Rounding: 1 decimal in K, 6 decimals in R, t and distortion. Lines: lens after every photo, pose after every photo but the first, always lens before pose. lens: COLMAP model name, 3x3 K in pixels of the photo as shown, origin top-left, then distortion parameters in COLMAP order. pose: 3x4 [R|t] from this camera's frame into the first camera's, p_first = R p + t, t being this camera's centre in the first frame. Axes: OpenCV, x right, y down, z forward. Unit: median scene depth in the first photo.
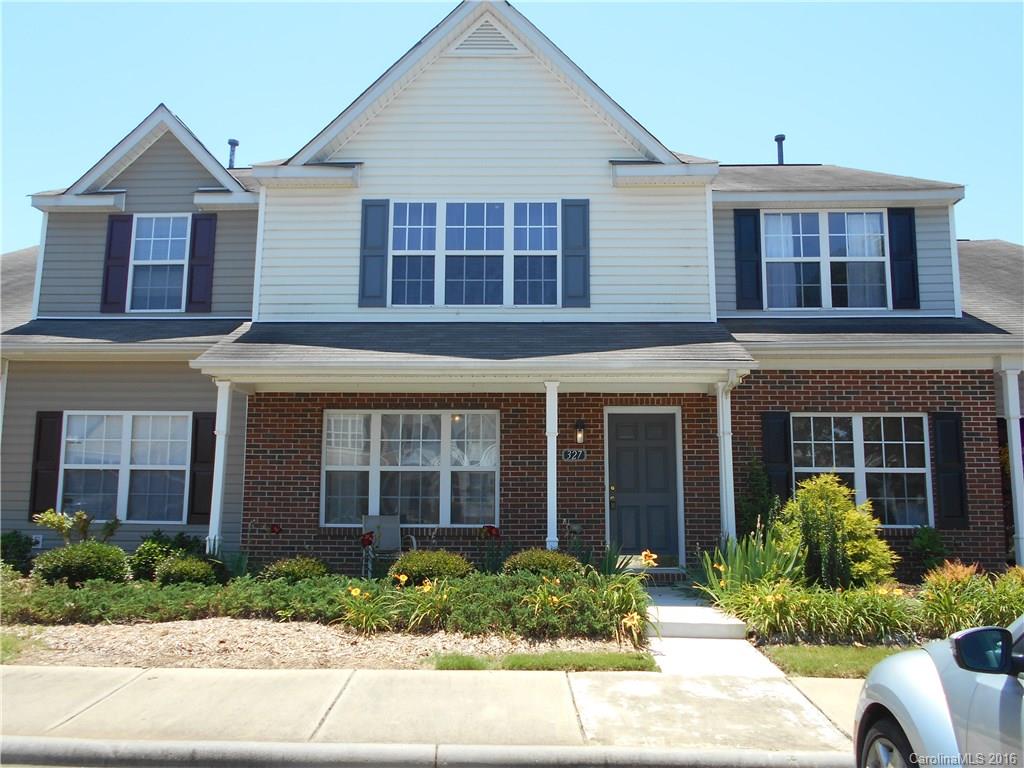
lens RADIAL K [[806.4, 0, 512.0], [0, 806.4, 384.0], [0, 0, 1]] dist [-0.014492, -0.013306]
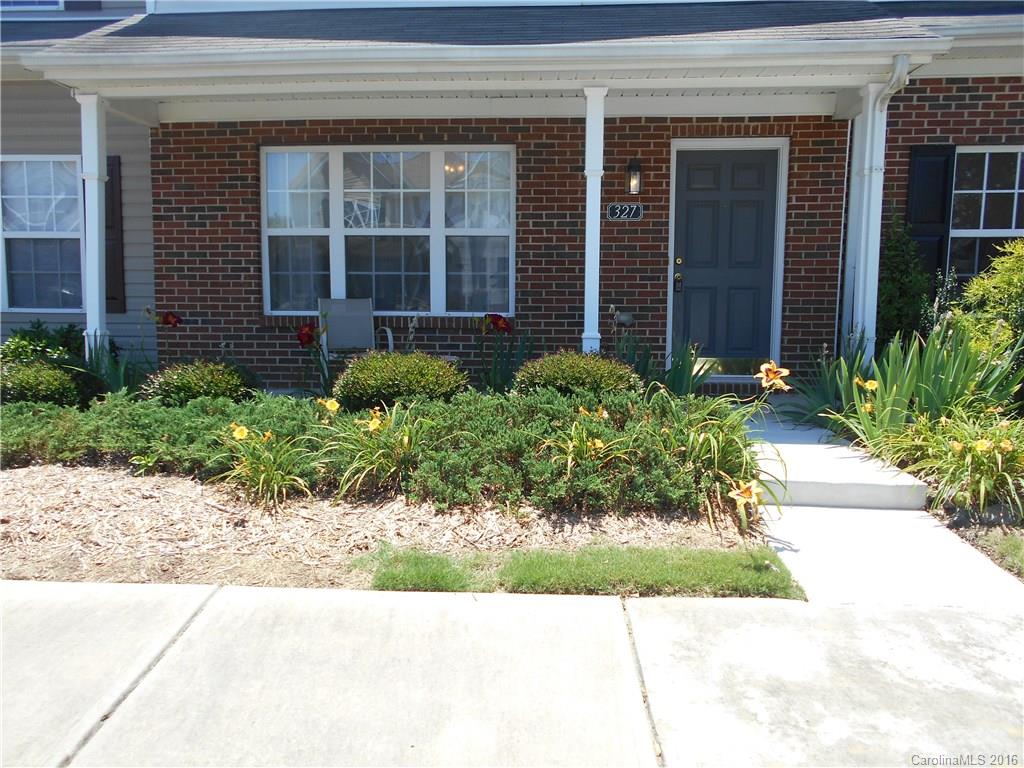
lens RADIAL K [[806.4, 0, 512.0], [0, 806.4, 384.0], [0, 0, 1]] dist [-0.014492, -0.013306]
pose [[0.999245, 0.006159, -0.038357, 0.010213], [0.004004, 0.965767, 0.259382, 0.059088], [0.038642, -0.259340, 0.965013, 0.346674]]
